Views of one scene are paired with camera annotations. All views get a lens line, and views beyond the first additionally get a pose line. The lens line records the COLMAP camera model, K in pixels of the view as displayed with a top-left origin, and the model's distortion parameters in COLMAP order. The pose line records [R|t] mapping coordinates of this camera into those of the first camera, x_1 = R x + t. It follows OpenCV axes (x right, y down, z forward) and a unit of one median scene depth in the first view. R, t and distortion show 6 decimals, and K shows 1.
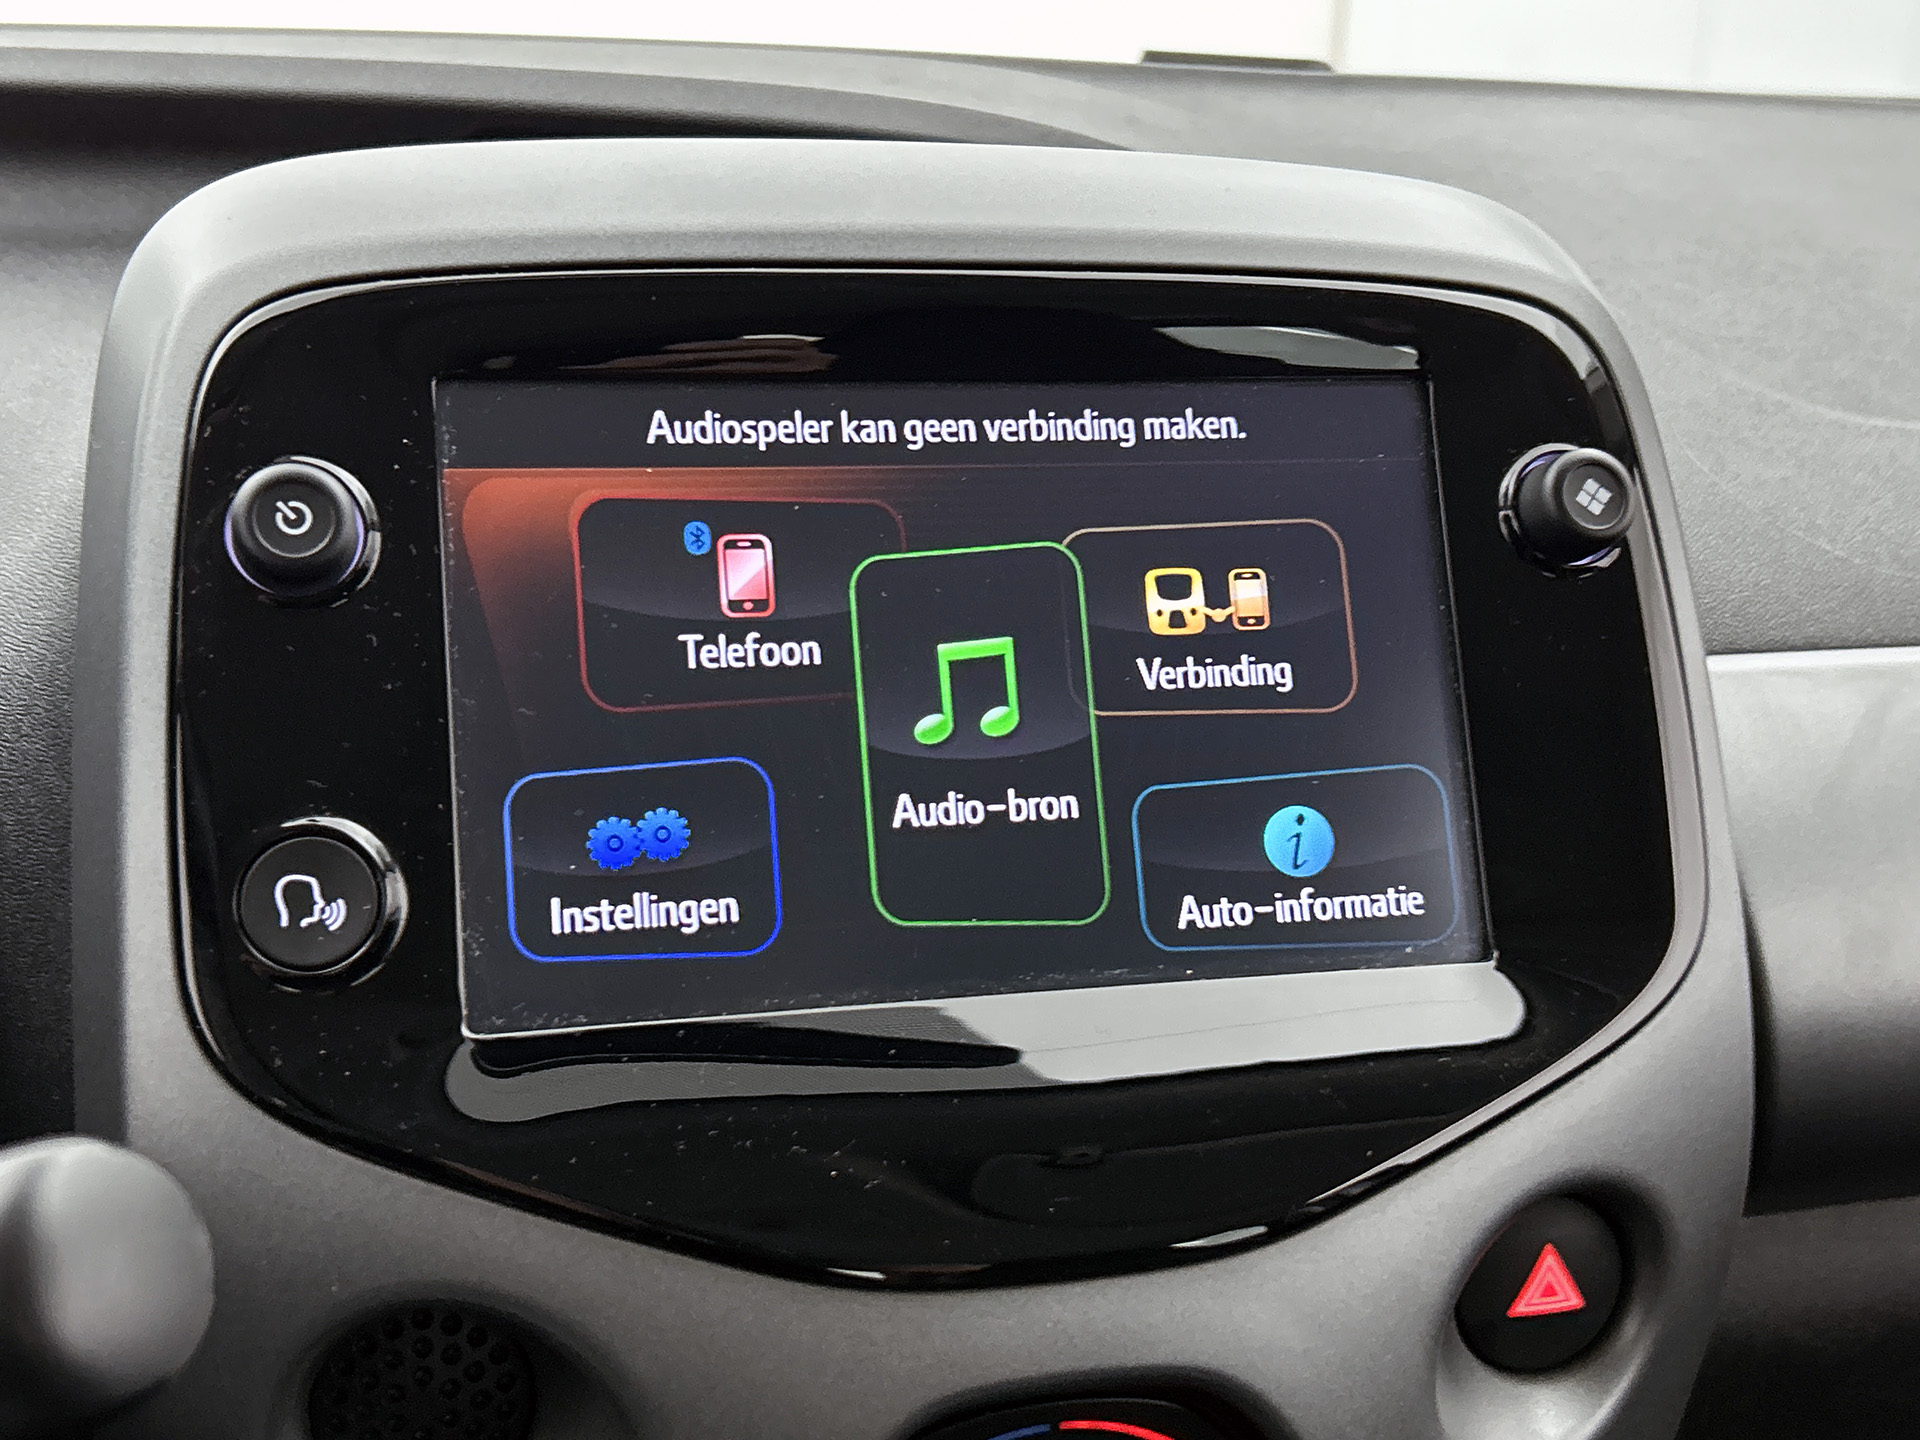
lens RADIAL K [[2238.6, 0, 944.3], [0, 2238.6, 725.5], [0, 0, 1]] dist [0.028183, 0.000000]
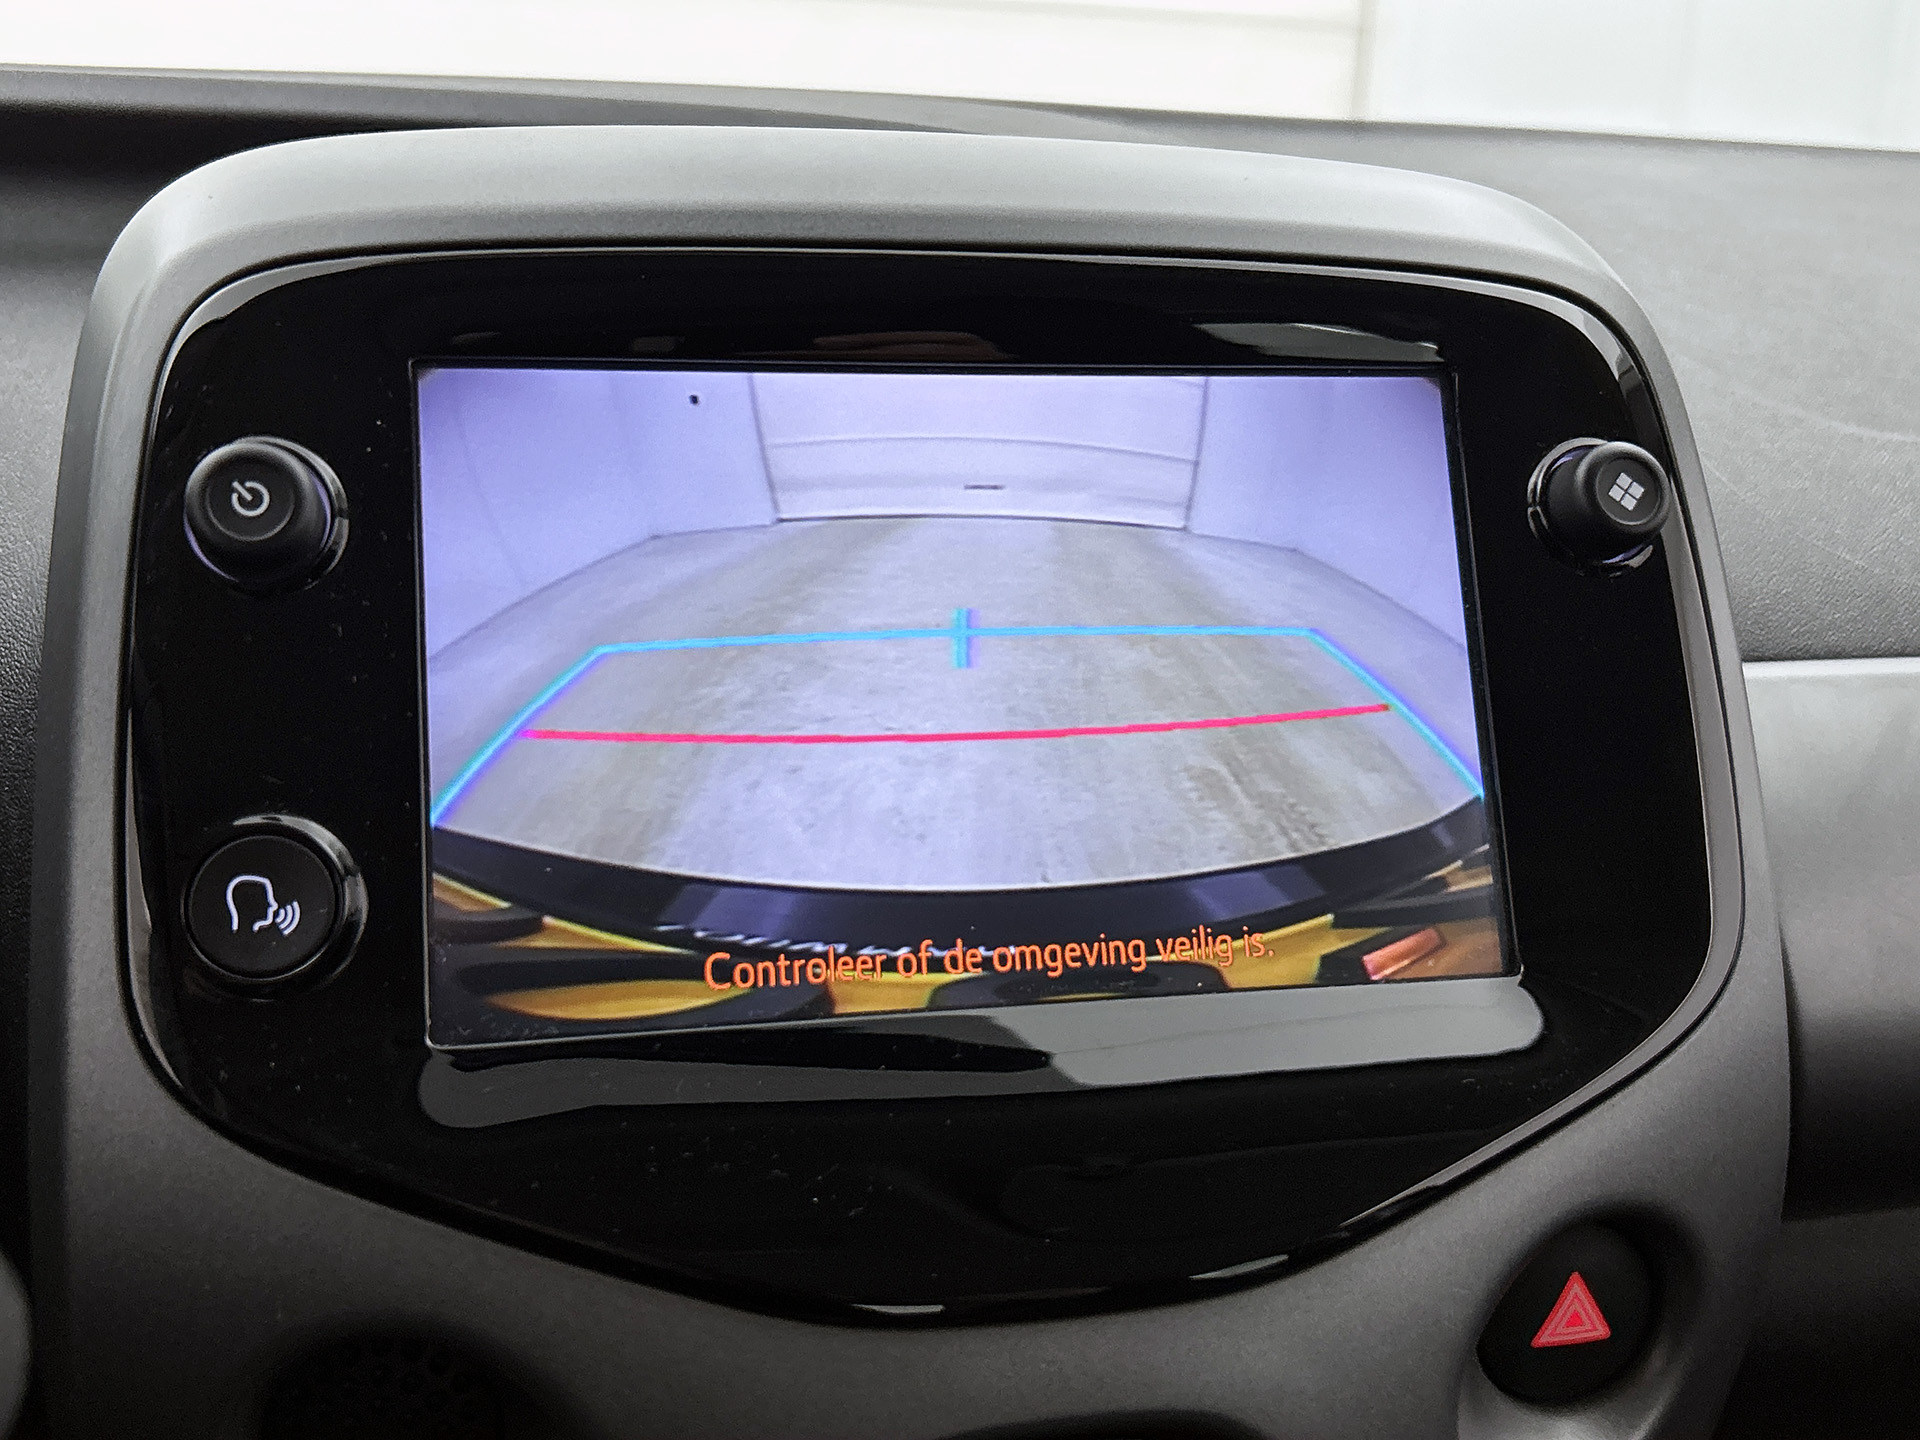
lens RADIAL K [[1900.6, 0, 948.5], [0, 1900.6, 719.7], [0, 0, 1]] dist [-0.003579, 0.000000]
pose [[0.999375, 0.007040, -0.034635, 0.030023], [-0.007383, 0.999925, -0.009774, 0.005856], [0.034564, 0.010024, 0.999352, 0.189804]]
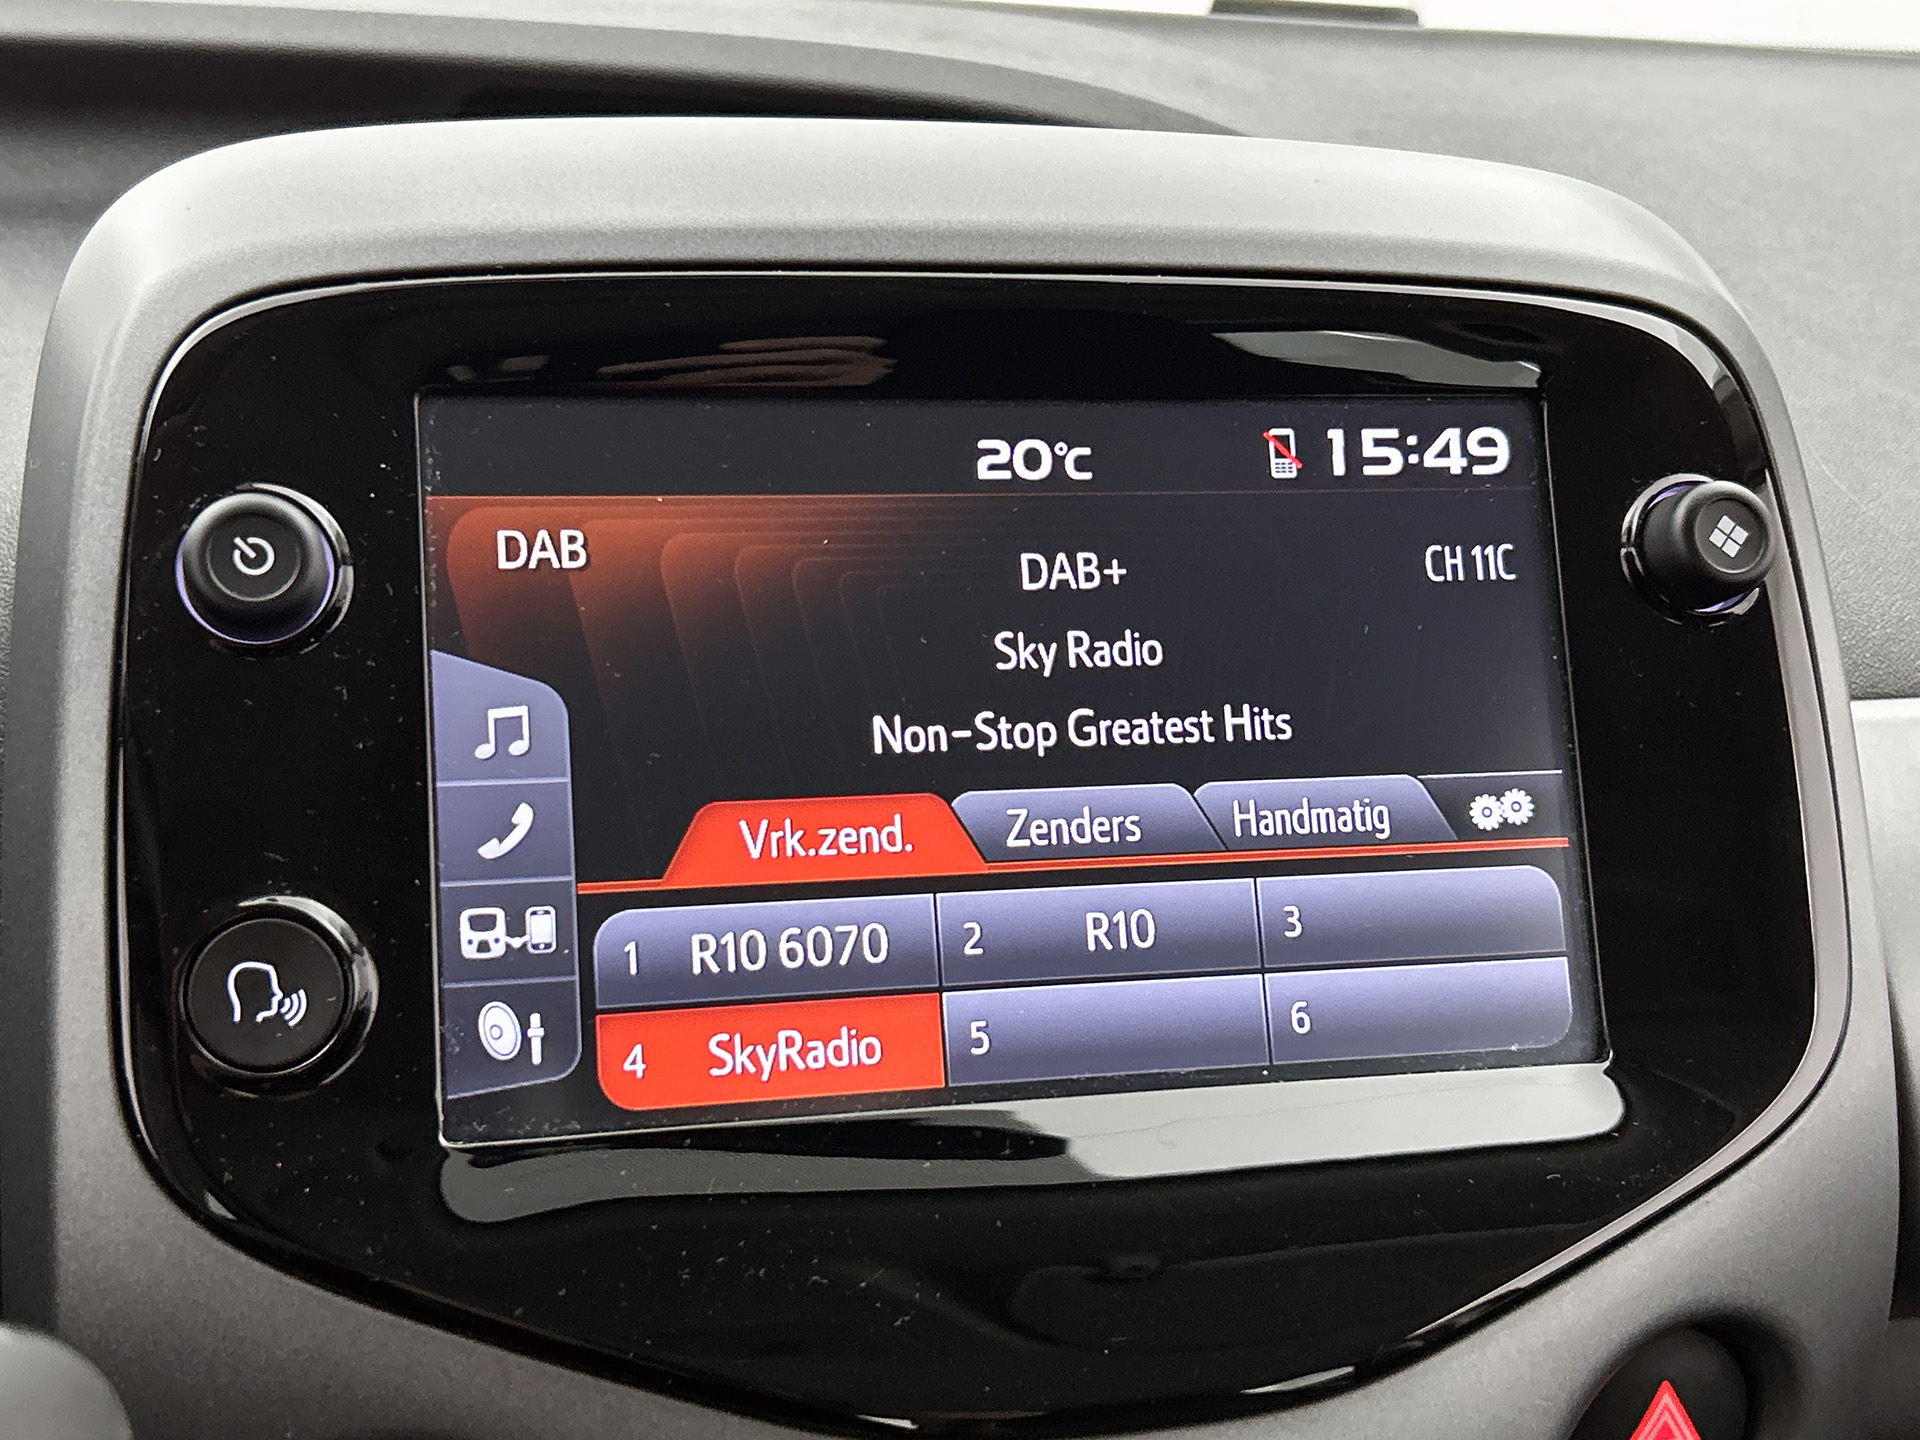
lens RADIAL K [[2383.4, 0, 960.9], [0, 2383.4, 709.9], [0, 0, 1]] dist [0.016617, 0.000000]
pose [[0.999897, 0.012040, -0.007823, -0.004676], [-0.011999, 0.999914, 0.005222, -0.036588], [0.007885, -0.005128, 0.999956, 0.061930]]
